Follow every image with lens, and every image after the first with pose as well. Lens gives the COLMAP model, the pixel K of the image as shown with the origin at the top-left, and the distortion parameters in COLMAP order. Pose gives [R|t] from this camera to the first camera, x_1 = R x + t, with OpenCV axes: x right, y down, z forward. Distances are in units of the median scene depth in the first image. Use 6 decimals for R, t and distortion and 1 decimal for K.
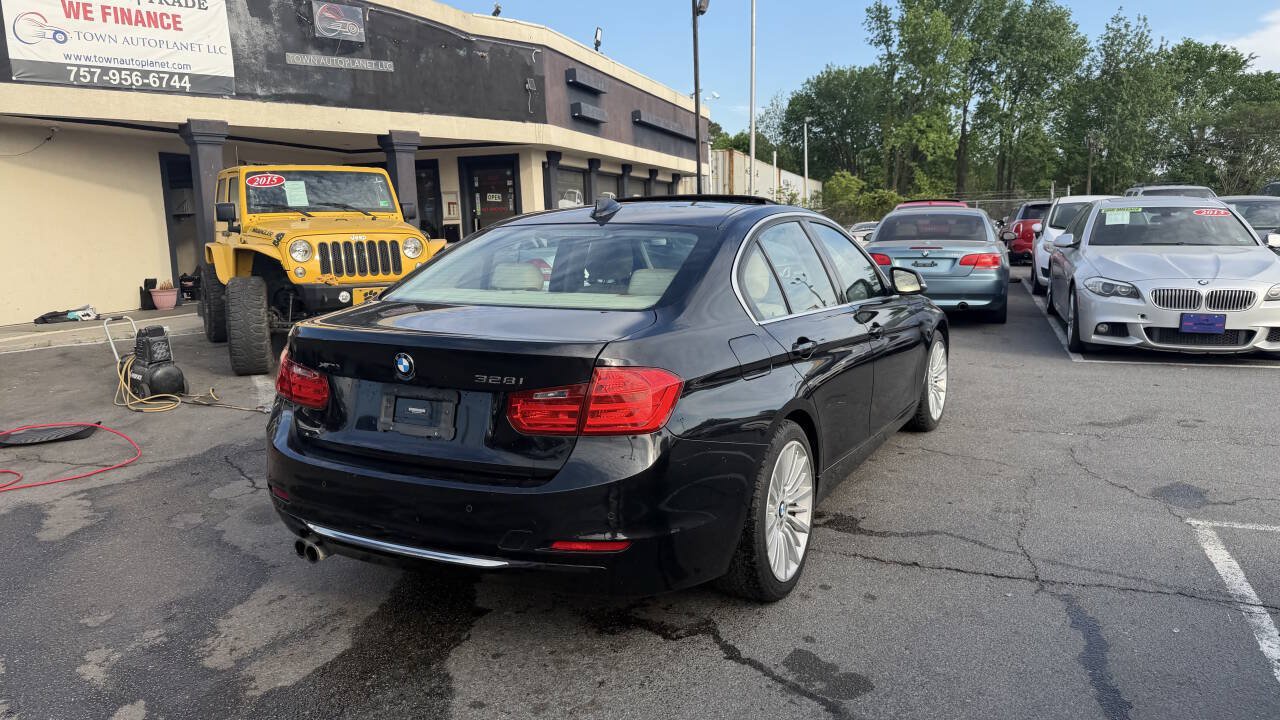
lens RADIAL K [[896.0, 0, 640.7], [0, 896.0, 379.4], [0, 0, 1]] dist [0.039262, -0.051741]
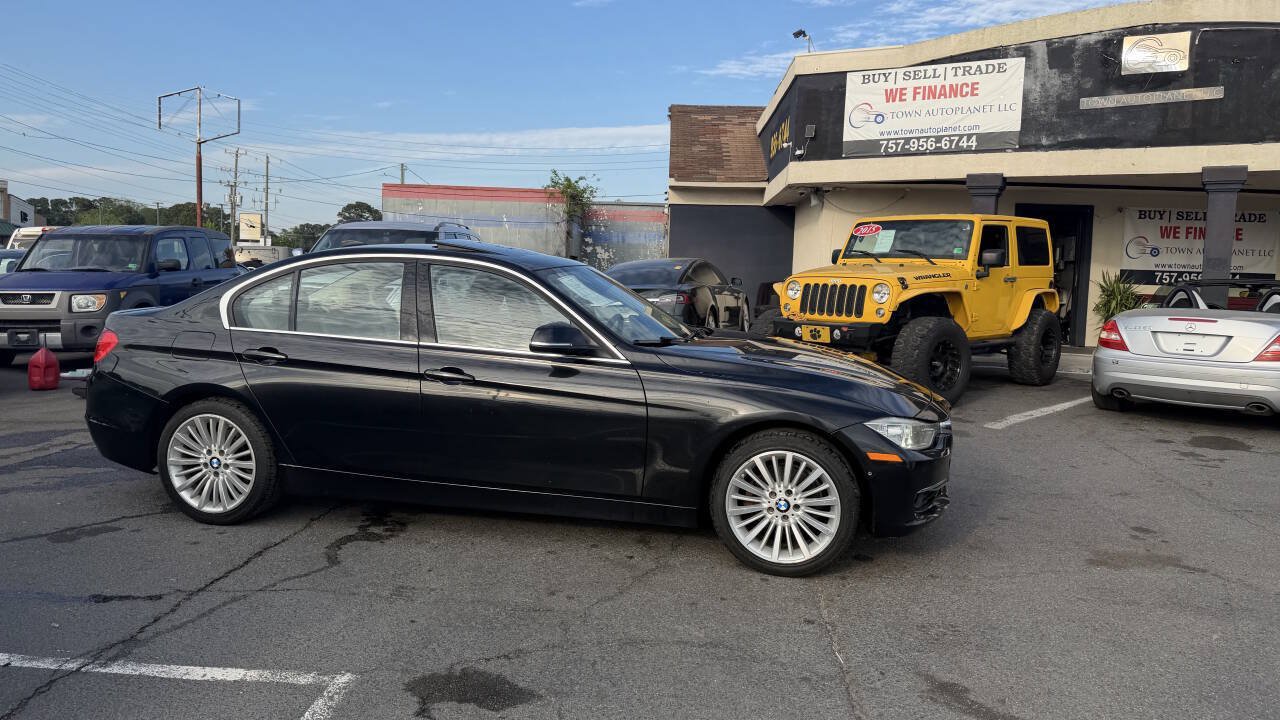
lens RADIAL K [[896.0, 0, 644.2], [0, 896.0, 362.9], [0, 0, 1]] dist [0.039262, -0.051741]
pose [[0.277348, 0.131753, -0.951693, 0.505081], [-0.197700, 0.977181, 0.077667, -0.075207], [0.940209, 0.166609, 0.297067, 0.360953]]
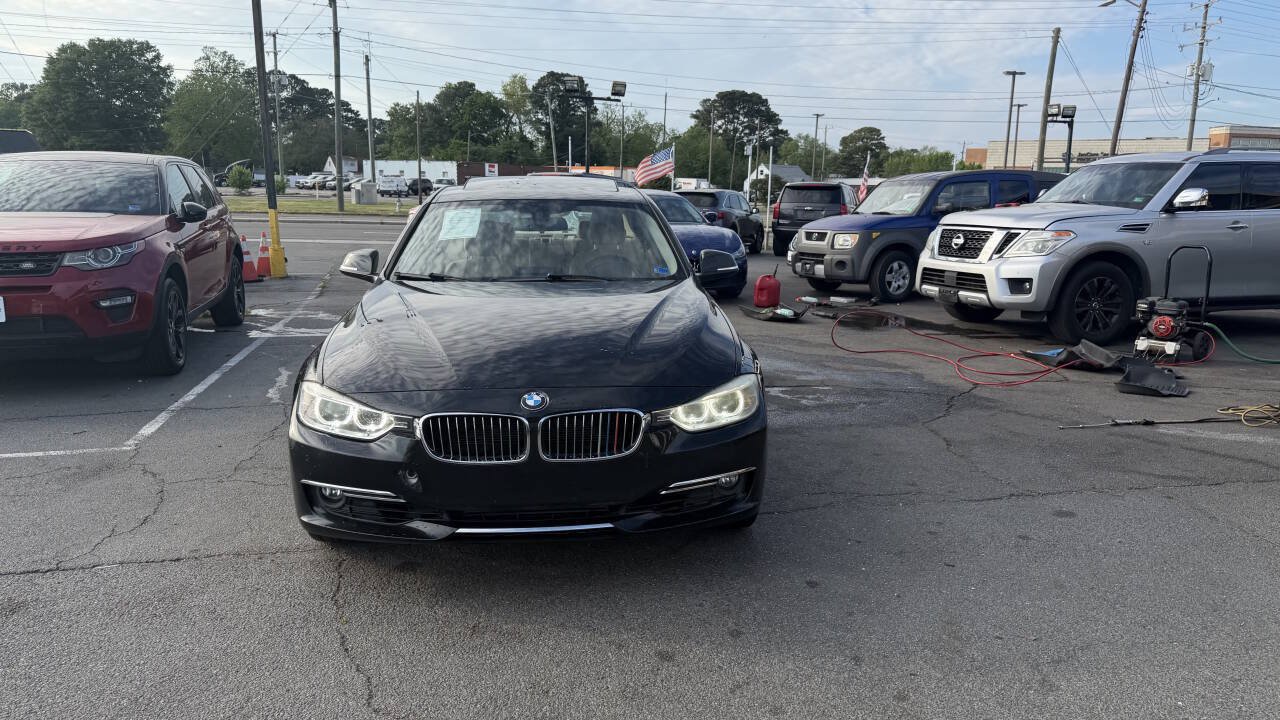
lens RADIAL K [[892.9, 0, 649.7], [0, 892.9, 362.8], [0, 0, 1]] dist [0.075715, -0.107617]
pose [[-0.829663, 0.115411, -0.546204, 0.254831], [-0.092983, 0.936164, 0.339045, -0.160999], [0.550466, 0.332081, -0.765970, 0.853695]]
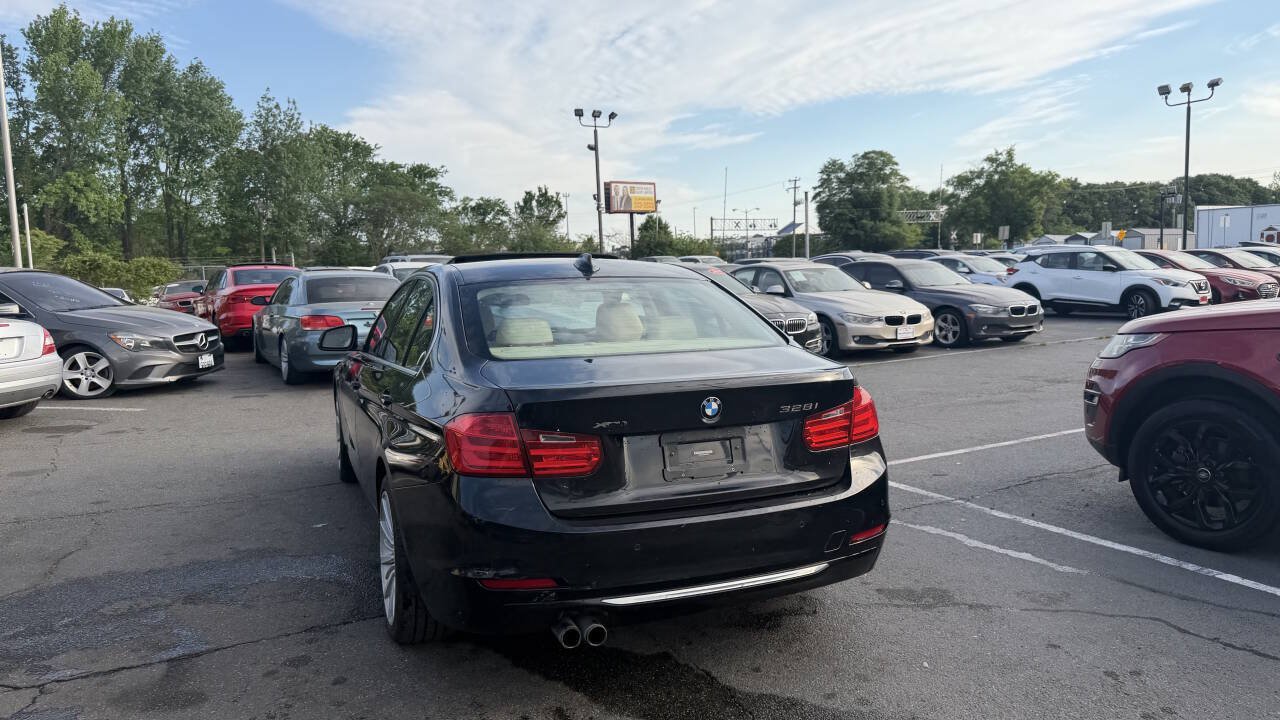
lens RADIAL K [[896.0, 0, 648.1], [0, 896.0, 392.2], [0, 0, 1]] dist [0.039262, -0.051741]
pose [[0.630577, -0.099001, 0.769787, -0.280679], [0.144295, 0.989493, 0.009056, -0.014002], [-0.762596, 0.105366, 0.638237, 0.100670]]
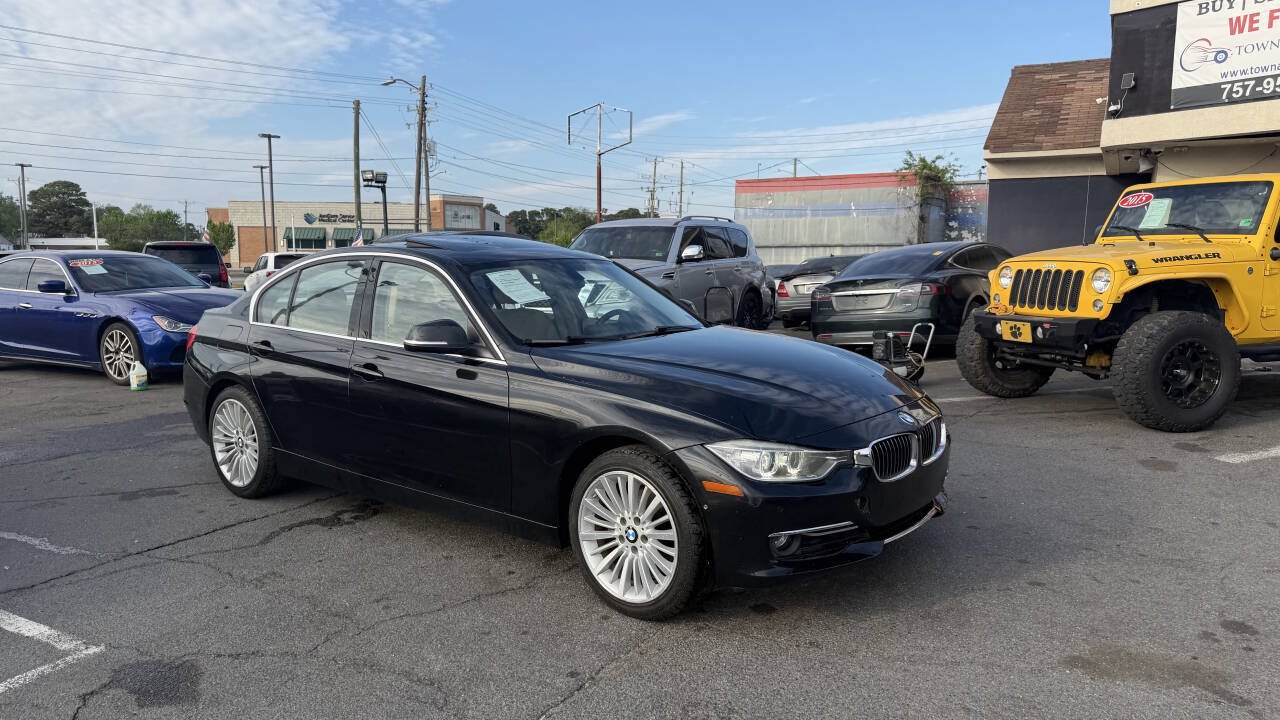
lens RADIAL K [[896.0, 0, 642.7], [0, 896.0, 370.4], [0, 0, 1]] dist [0.039262, -0.051741]
pose [[-0.170787, 0.149447, -0.973908, 0.474566], [-0.163962, 0.970338, 0.177652, -0.113494], [0.971570, 0.190025, -0.141217, 0.573606]]
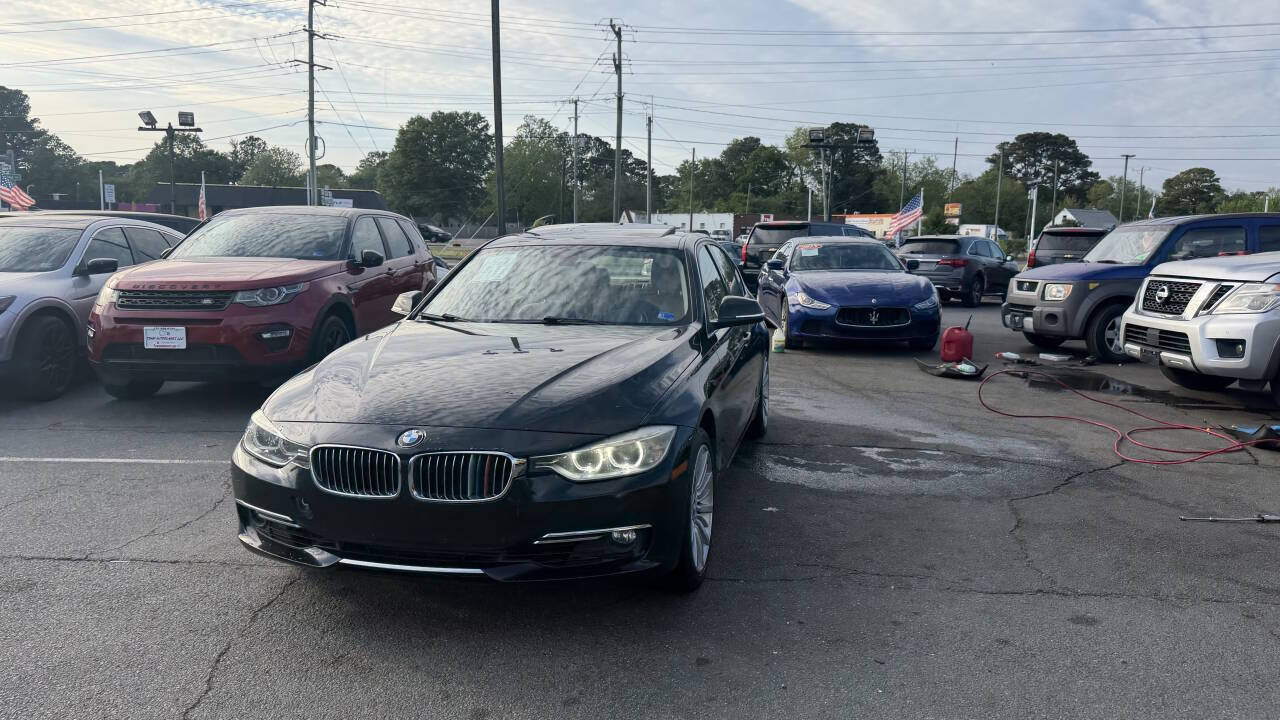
lens RADIAL K [[892.9, 0, 651.4], [0, 892.9, 356.4], [0, 0, 1]] dist [0.075715, -0.107617]
pose [[-0.960208, 0.049041, -0.274947, 0.139055], [-0.037707, 0.952686, 0.301609, -0.164942], [0.276729, 0.299975, -0.912927, 0.895660]]
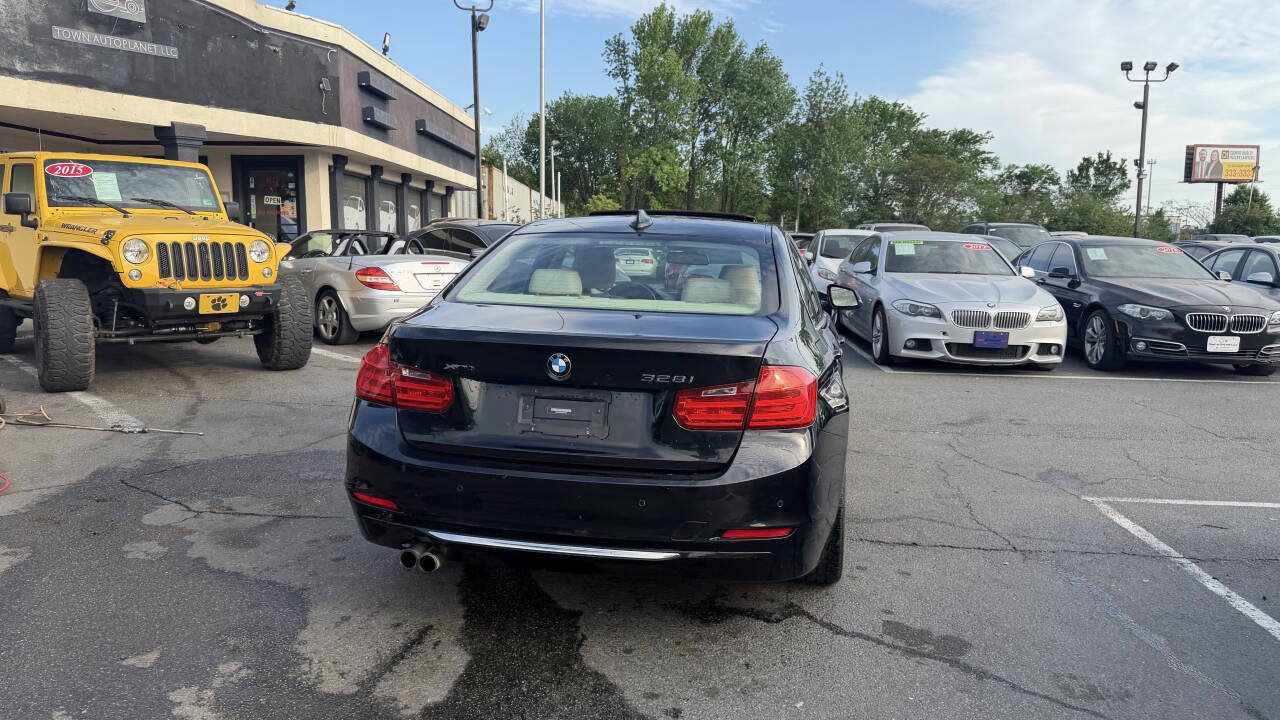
lens RADIAL K [[896.0, 0, 642.6], [0, 896.0, 372.8], [0, 0, 1]] dist [0.039262, -0.051741]
pose [[0.955436, -0.003584, 0.295176, -0.119690], [0.011693, 0.999601, -0.025711, 0.004757], [-0.294966, 0.028016, 0.955097, 0.003202]]
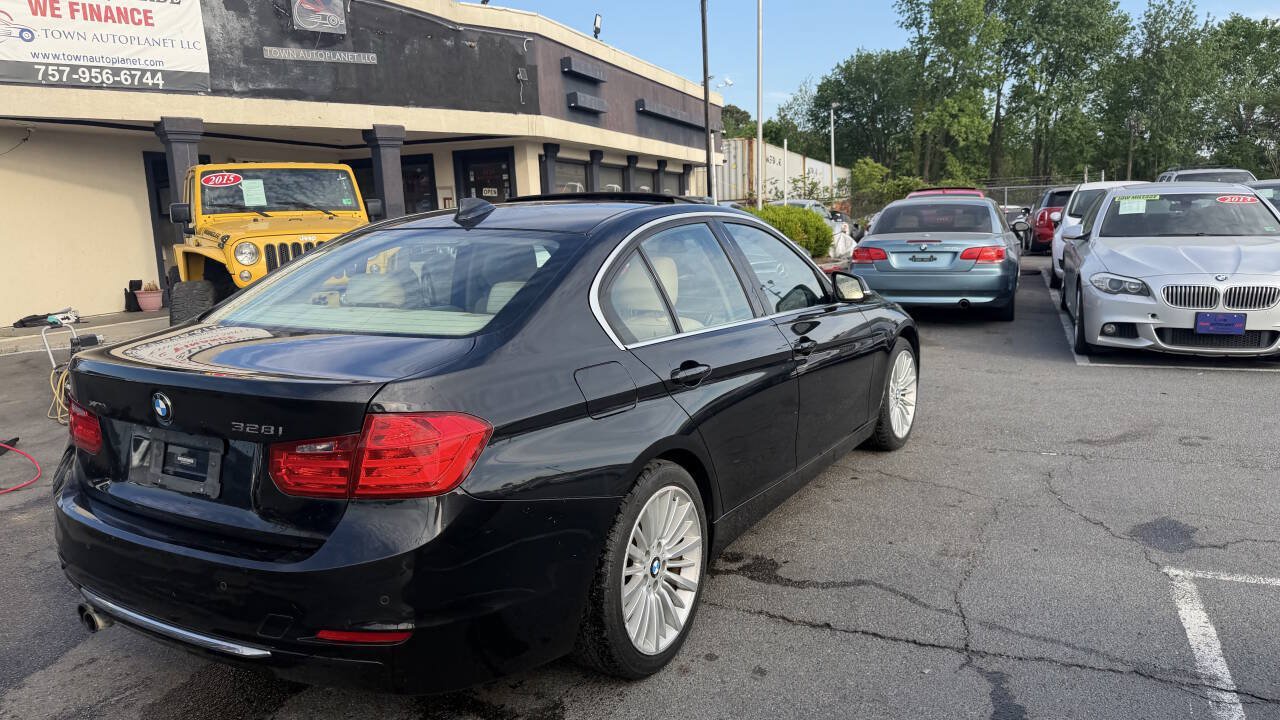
lens RADIAL K [[896.0, 0, 628.8], [0, 896.0, 384.5], [0, 0, 1]] dist [0.039262, -0.051741]
pose [[0.998817, -0.003692, -0.048488, 0.053357], [0.004430, 0.999876, 0.015123, -0.012401], [0.048426, -0.015319, 0.998709, 0.047894]]
